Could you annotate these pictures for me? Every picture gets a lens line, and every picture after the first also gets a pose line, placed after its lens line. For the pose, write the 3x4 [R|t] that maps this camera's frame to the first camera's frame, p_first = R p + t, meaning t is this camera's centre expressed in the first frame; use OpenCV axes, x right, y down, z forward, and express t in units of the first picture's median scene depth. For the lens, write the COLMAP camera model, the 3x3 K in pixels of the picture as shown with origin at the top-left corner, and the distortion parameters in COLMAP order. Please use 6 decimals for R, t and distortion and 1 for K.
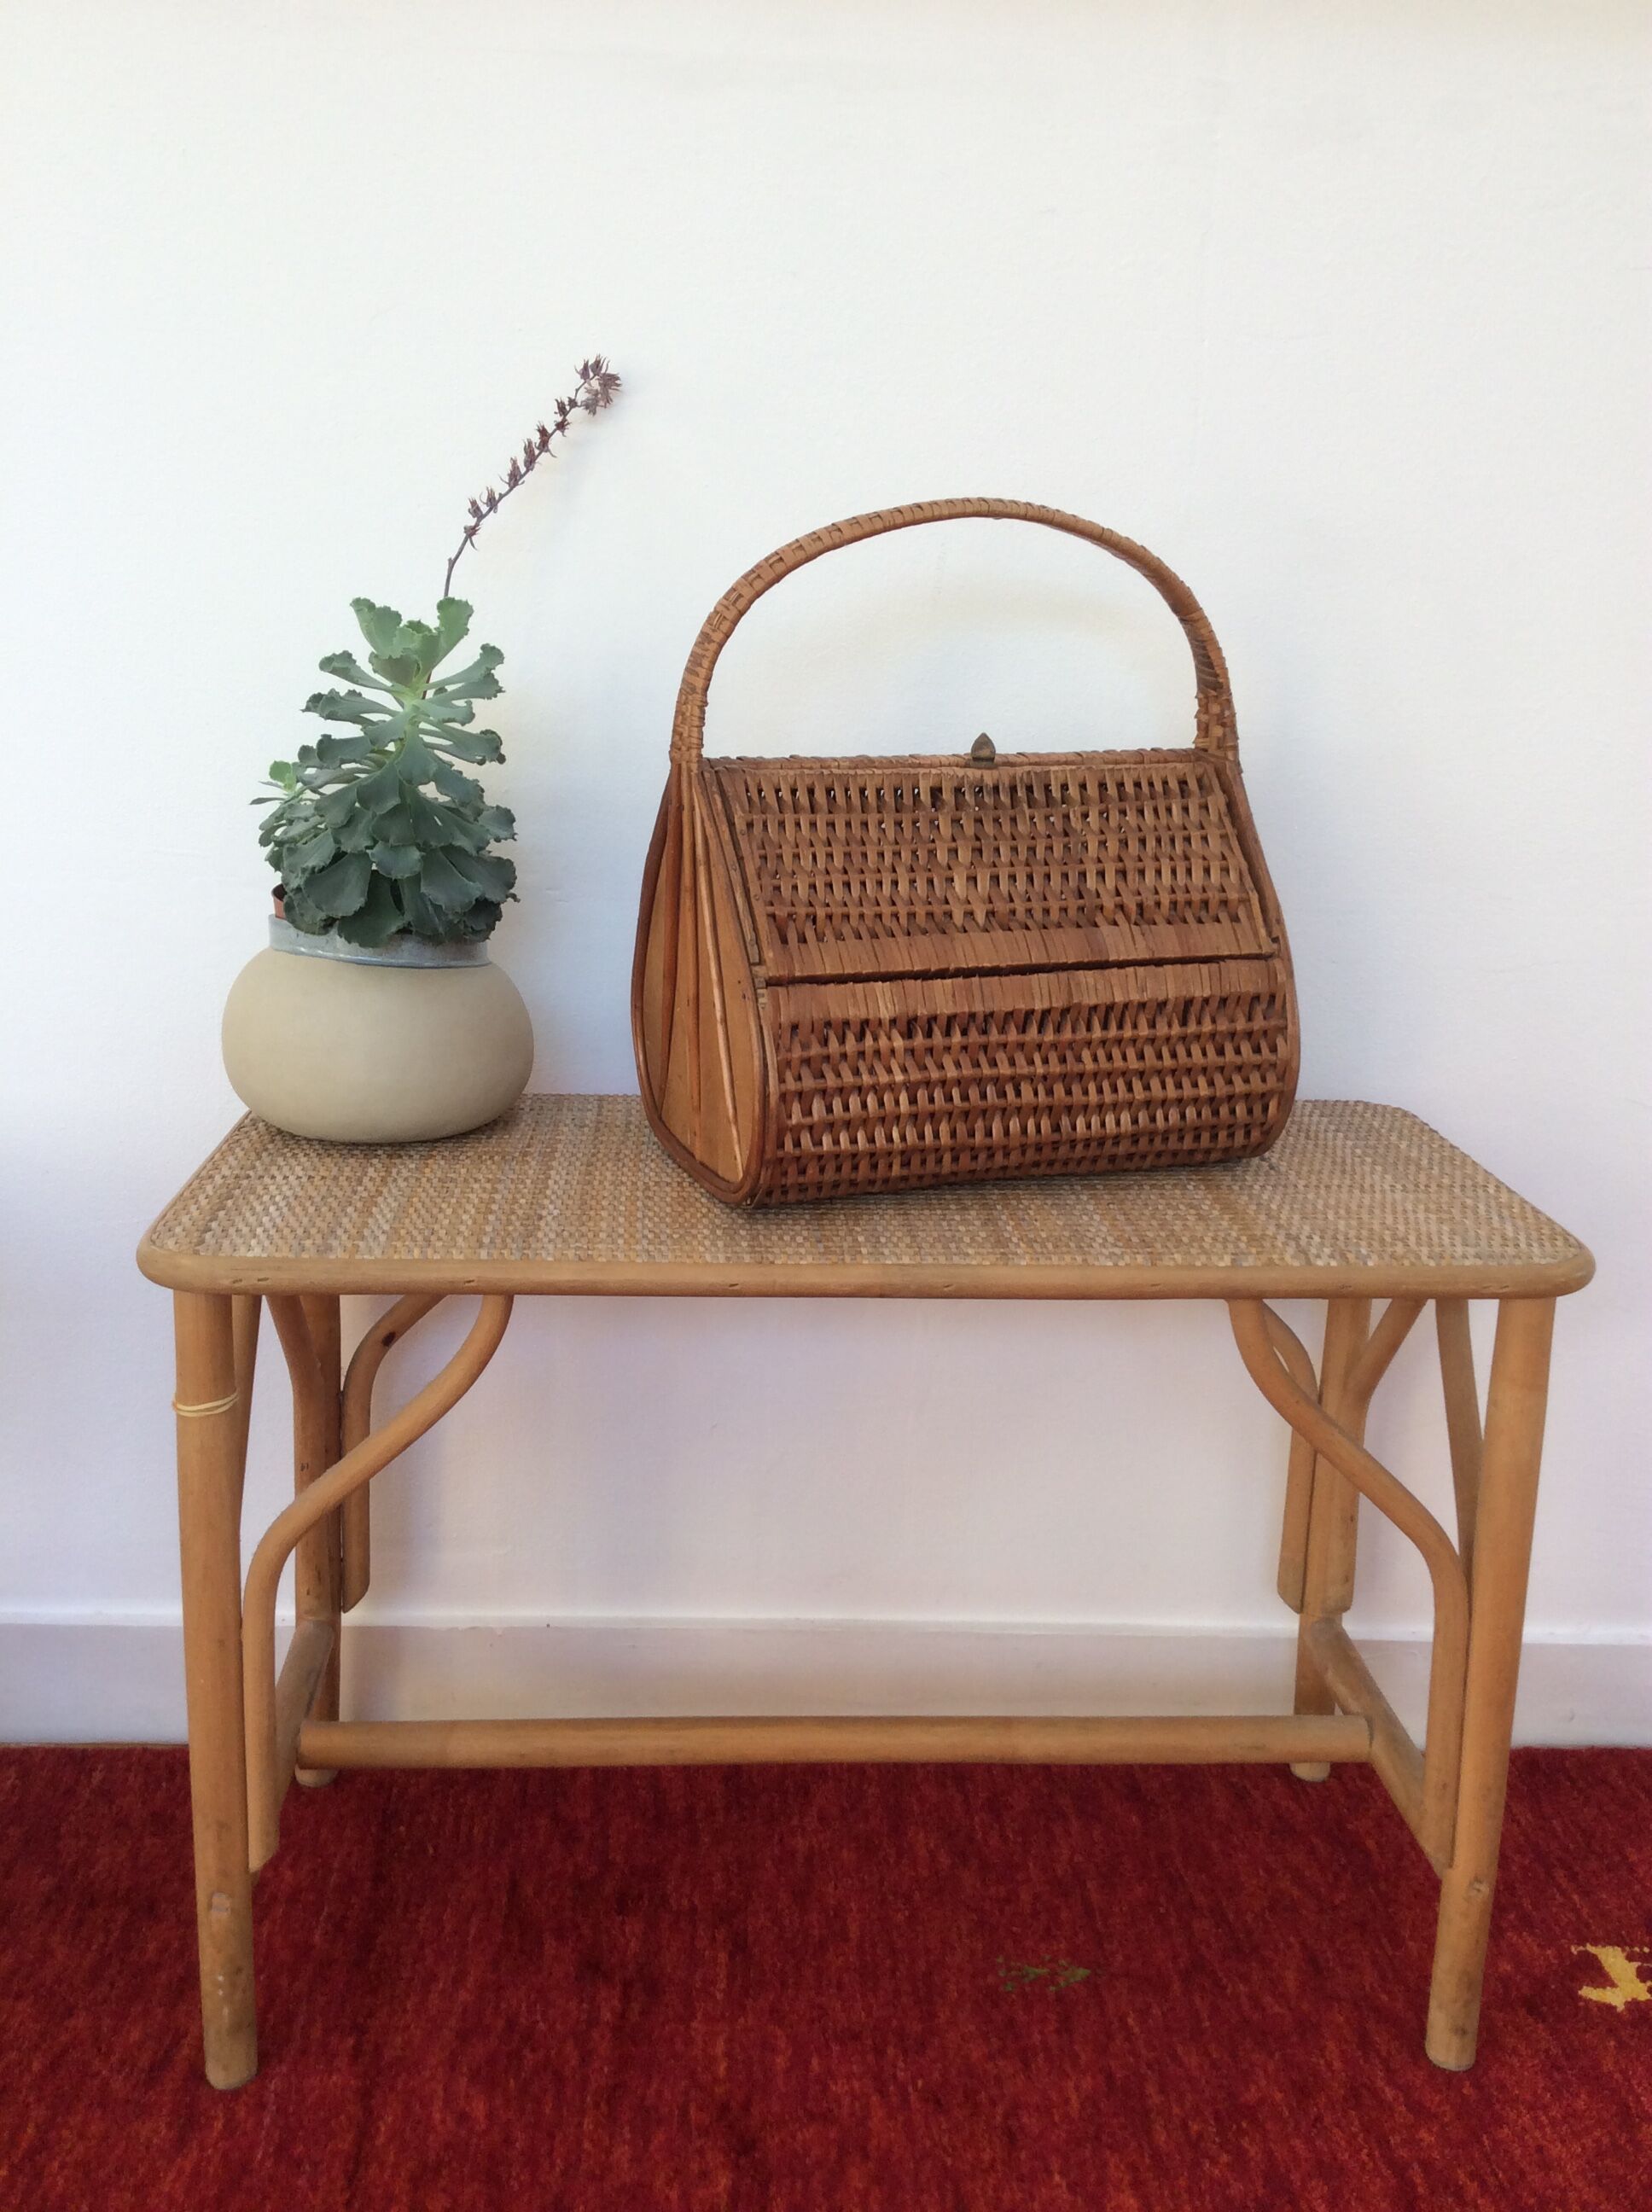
lens RADIAL K [[2085.6, 0, 826.0], [0, 2085.6, 1106.0], [0, 0, 1]] dist [0.115296, -0.191440]
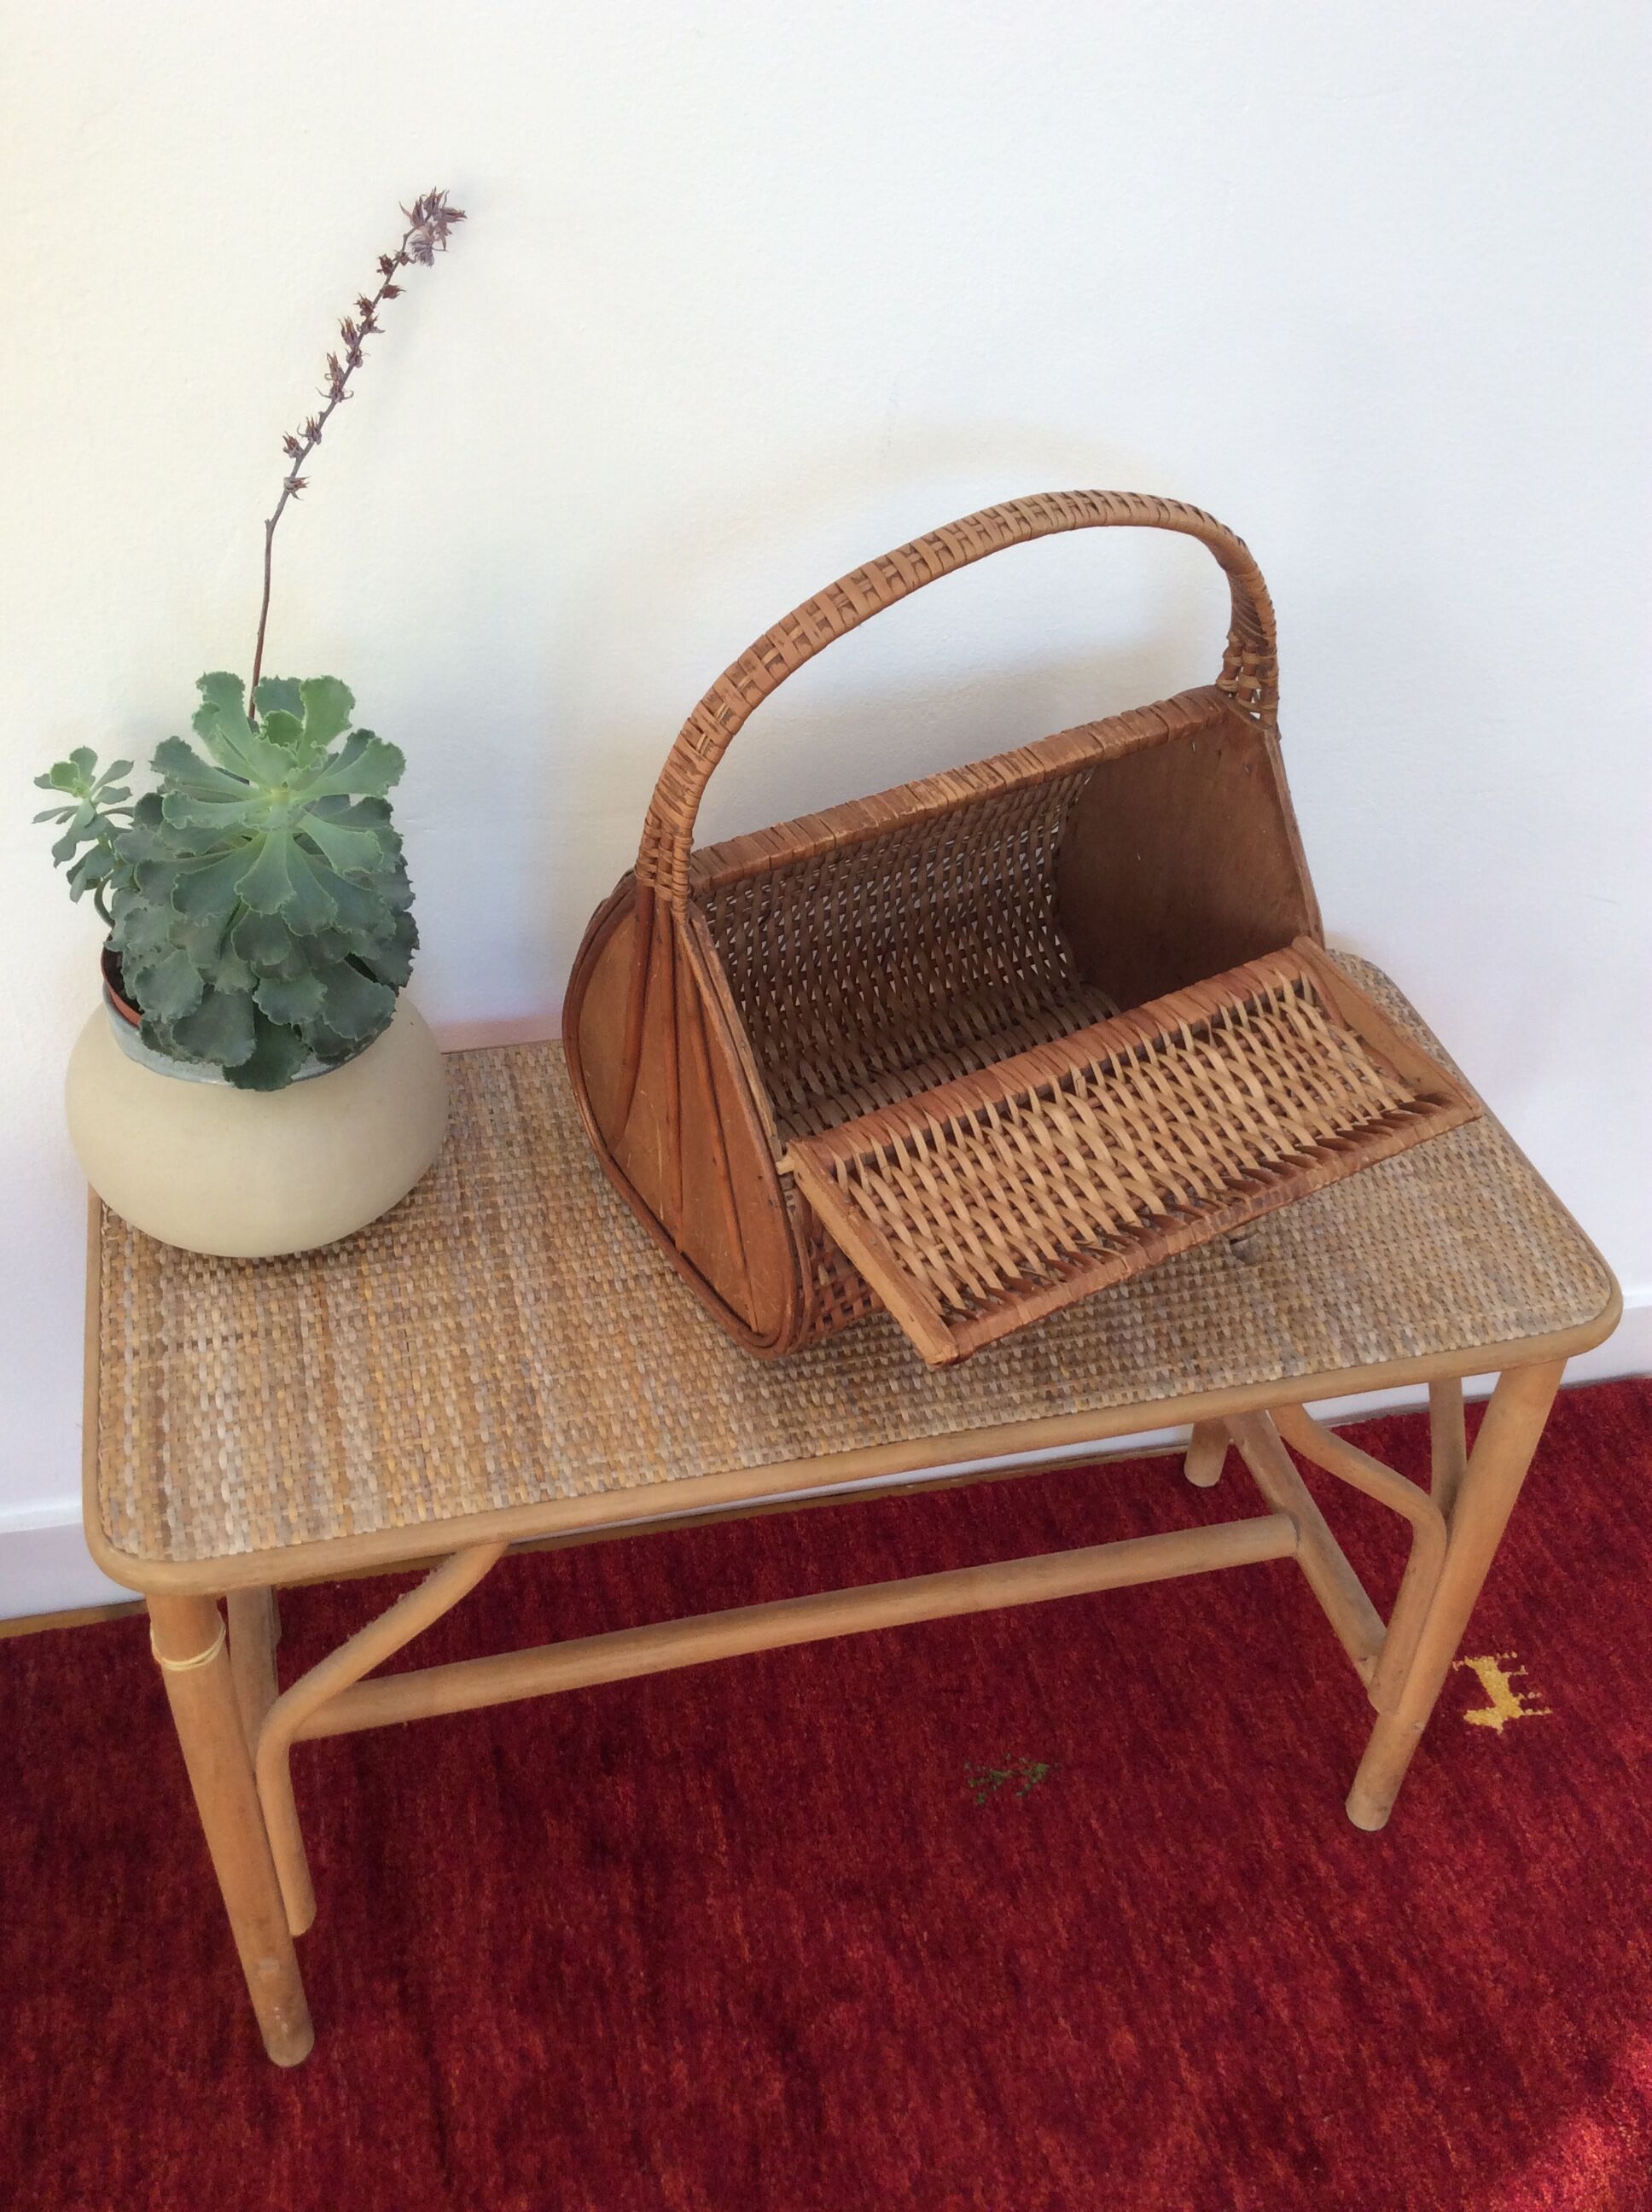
lens RADIAL K [[2075.3, 0, 826.0], [0, 2075.3, 1106.0], [0, 0, 1]] dist [0.118241, -0.216750]
pose [[0.981022, -0.110844, 0.159092, -0.132522], [0.024373, 0.884477, 0.465947, -0.433314], [-0.192361, -0.453226, 0.870393, 0.245490]]
